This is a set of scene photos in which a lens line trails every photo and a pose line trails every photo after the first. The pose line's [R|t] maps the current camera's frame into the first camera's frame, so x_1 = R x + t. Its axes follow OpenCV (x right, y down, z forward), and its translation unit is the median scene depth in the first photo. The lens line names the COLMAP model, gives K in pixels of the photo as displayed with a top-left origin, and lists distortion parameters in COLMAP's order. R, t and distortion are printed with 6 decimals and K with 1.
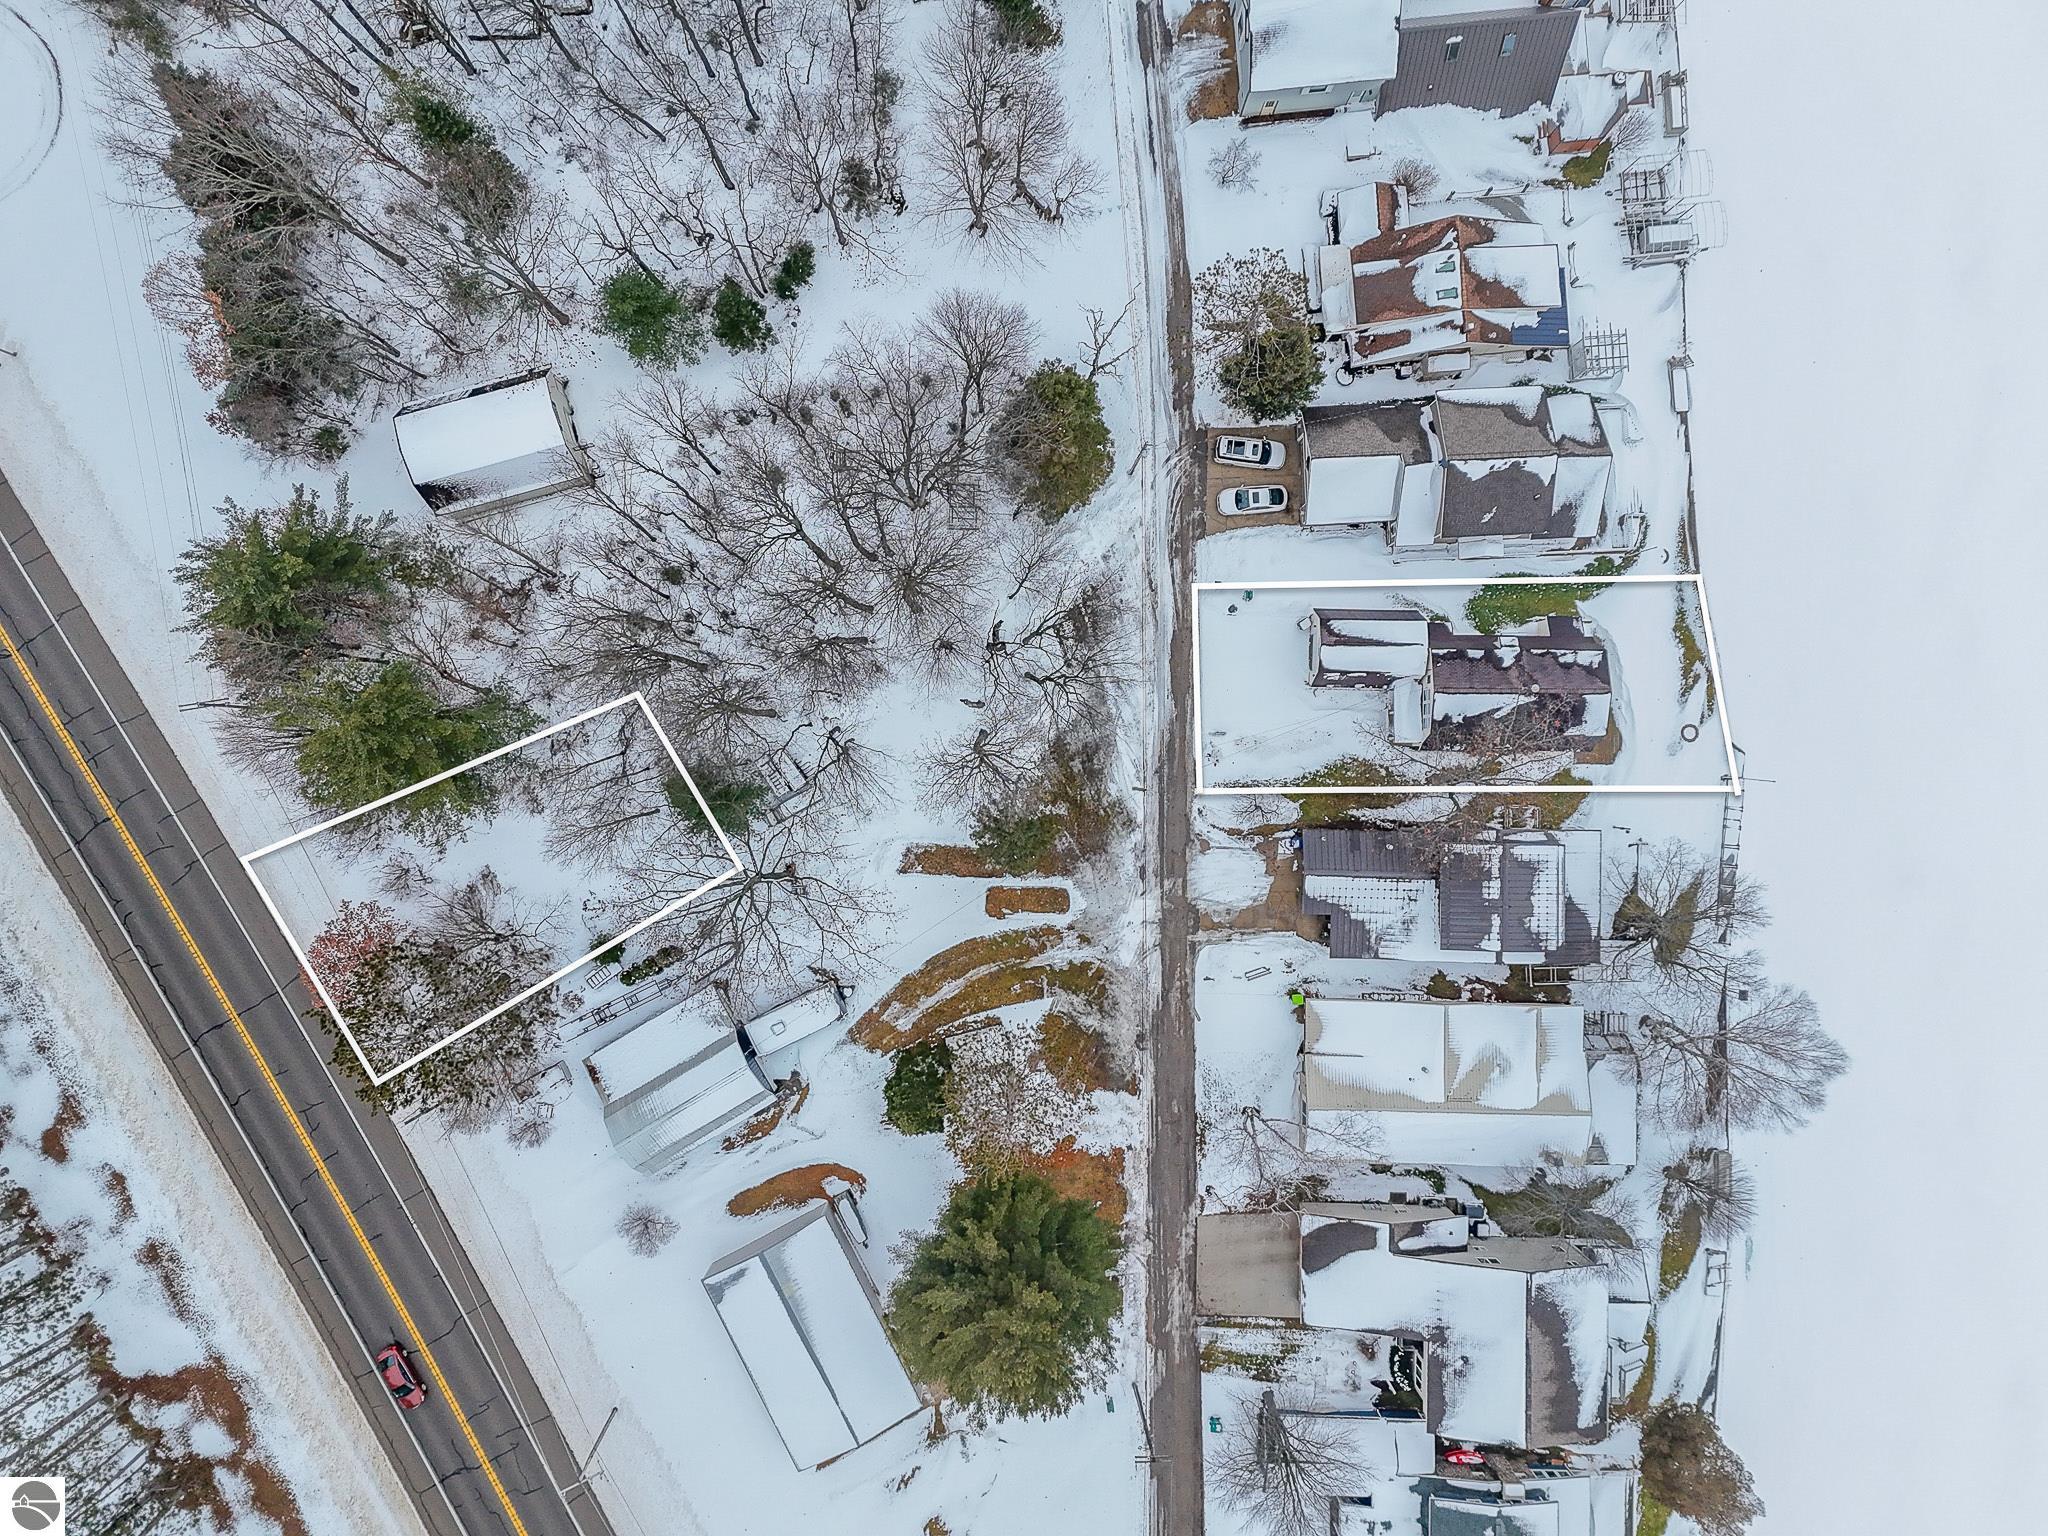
lens RADIAL K [[1513.7, 0, 1036.2], [0, 1513.7, 772.8], [0, 0, 1]] dist [0.055024, -0.041567]
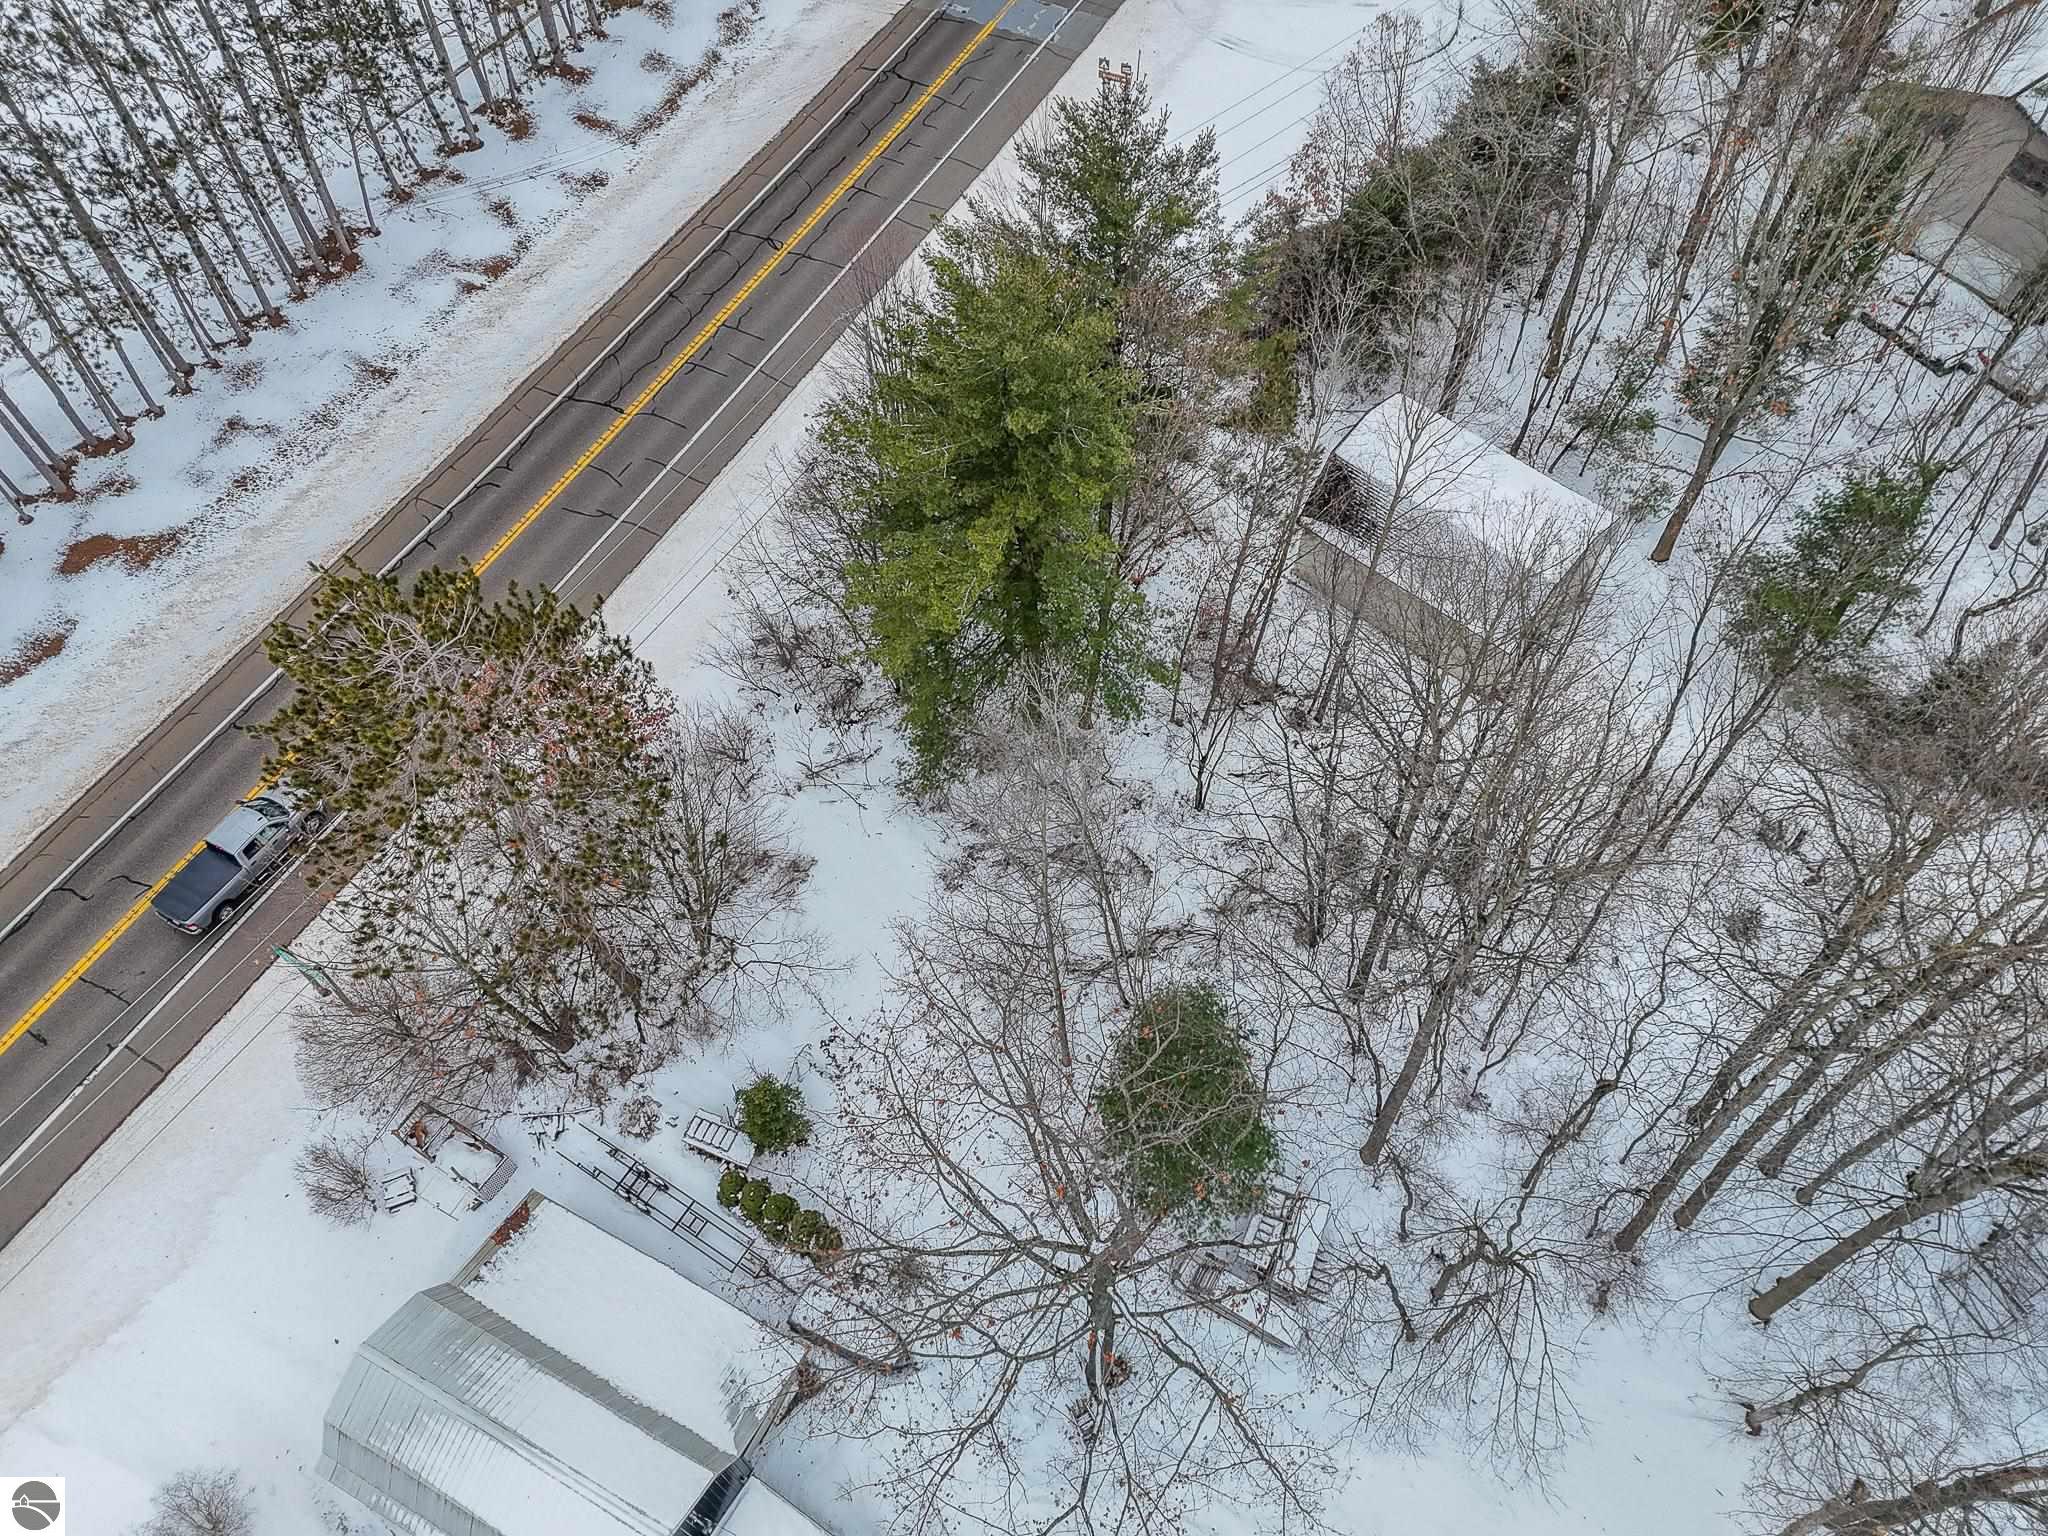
lens RADIAL K [[1513.7, 0, 1036.2], [0, 1513.7, 772.8], [0, 0, 1]] dist [0.055024, -0.041567]
pose [[0.526987, 0.695391, -0.488586, -0.080785], [-0.849785, 0.439422, -0.291159, 0.136801], [0.012226, 0.568630, 0.822503, 0.547848]]
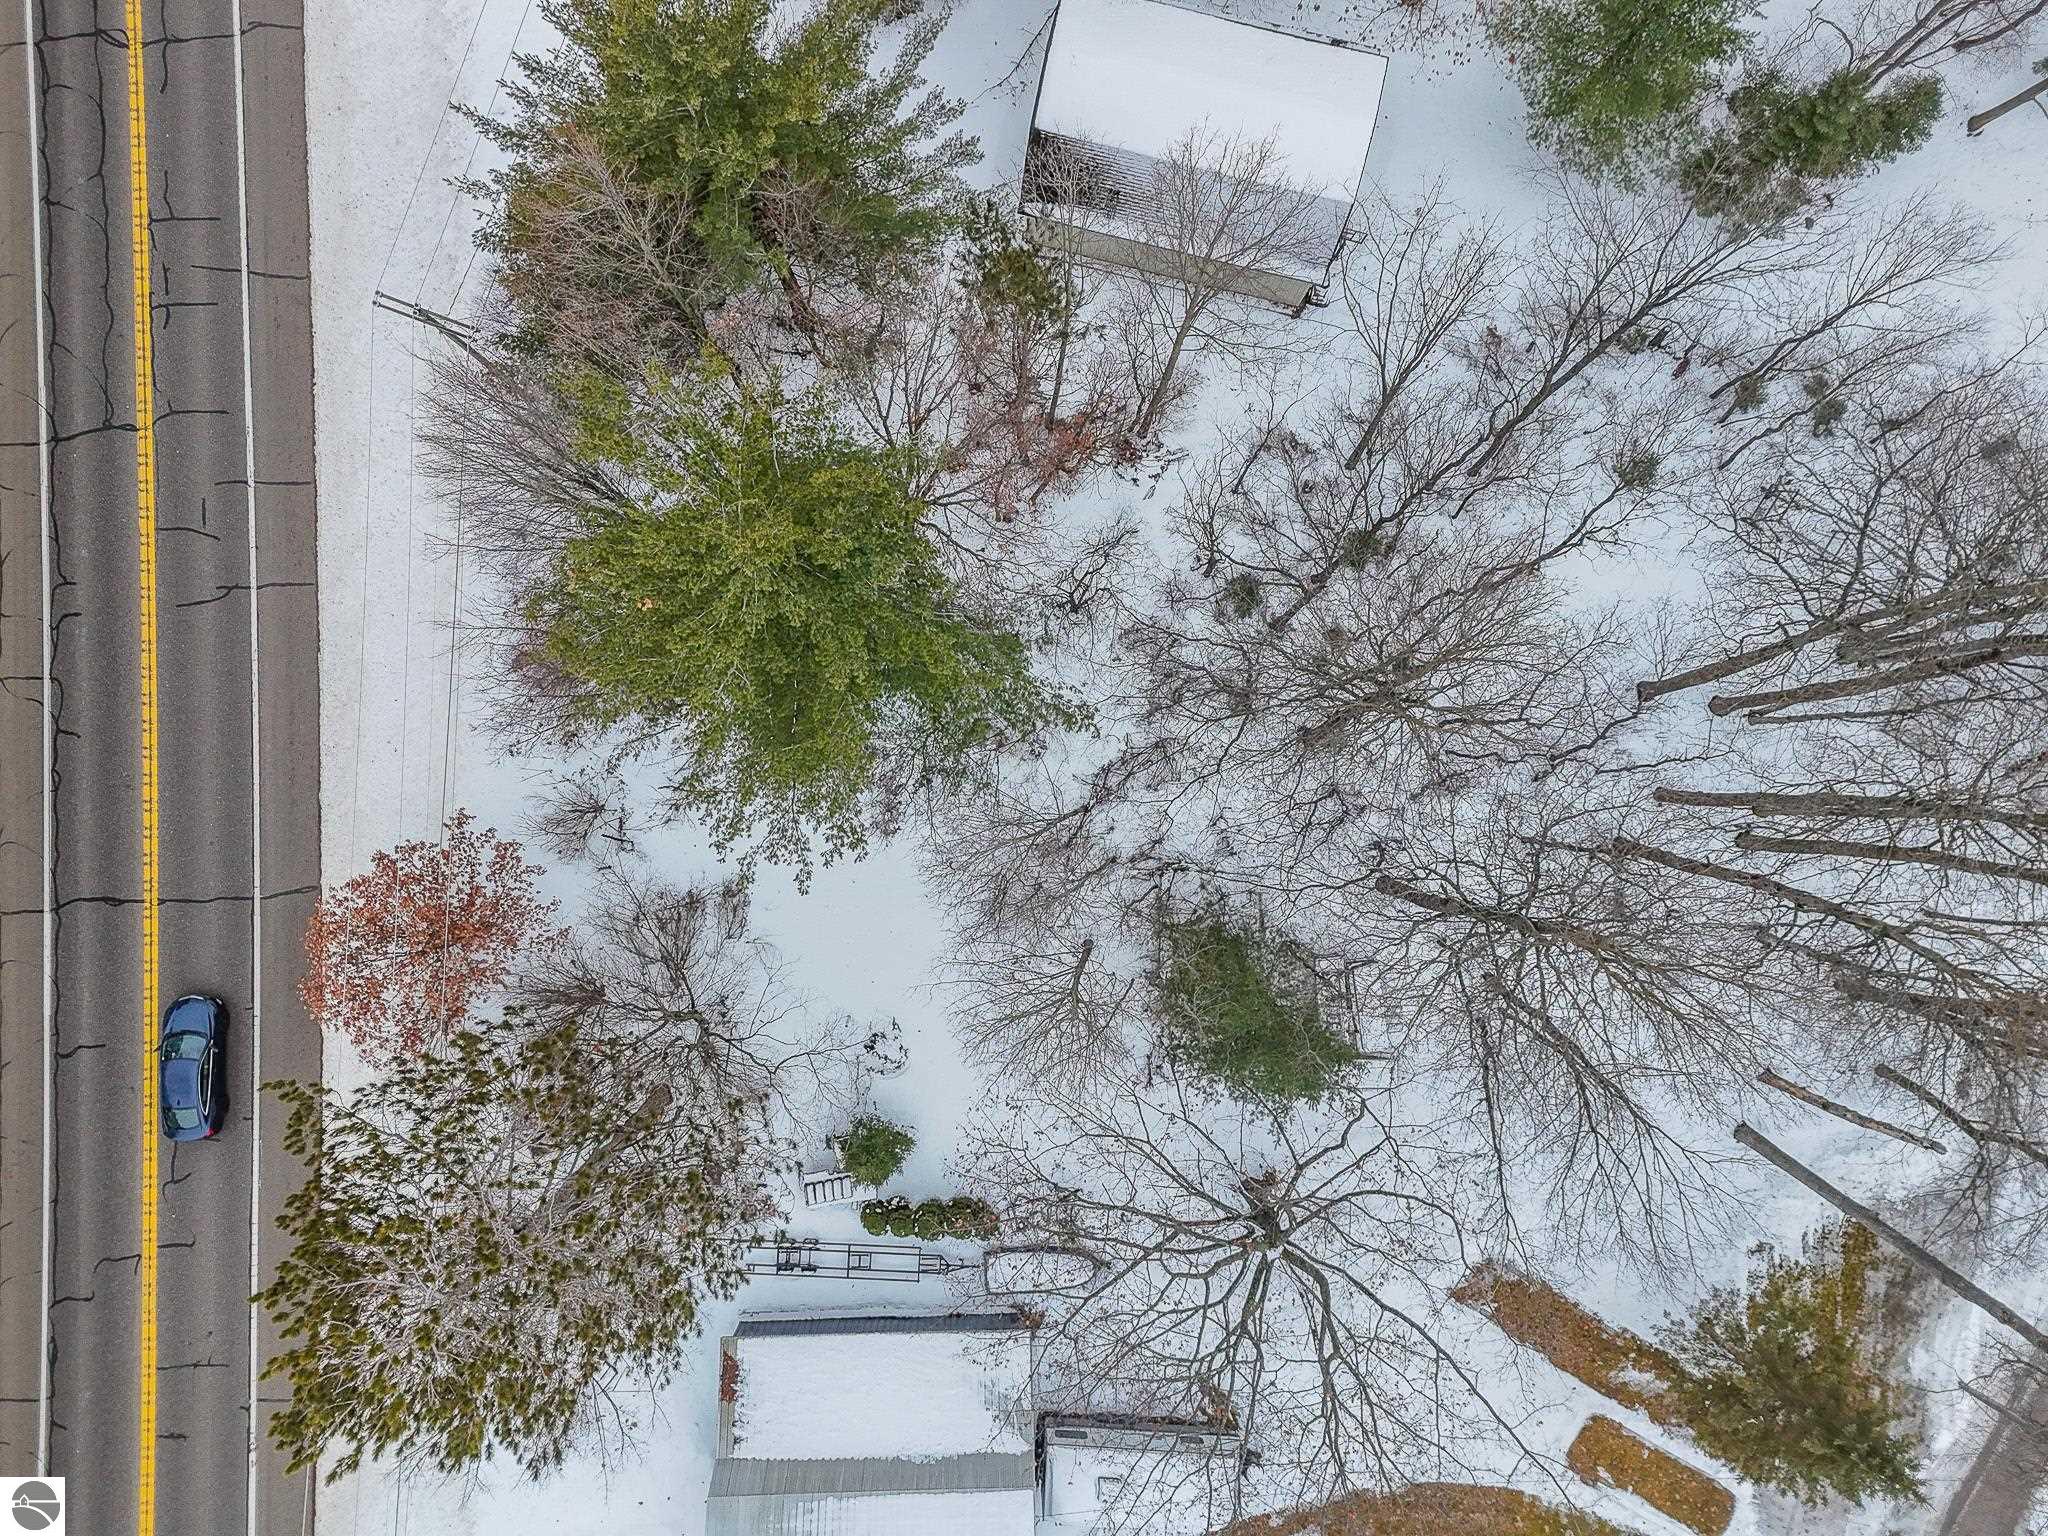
lens RADIAL K [[1513.7, 0, 1036.2], [0, 1513.7, 772.8], [0, 0, 1]] dist [0.055024, -0.041567]
pose [[0.871073, 0.490670, -0.021782, -0.284320], [-0.490873, 0.871218, -0.004869, -0.013453], [0.016588, 0.014934, 0.999751, 0.509611]]
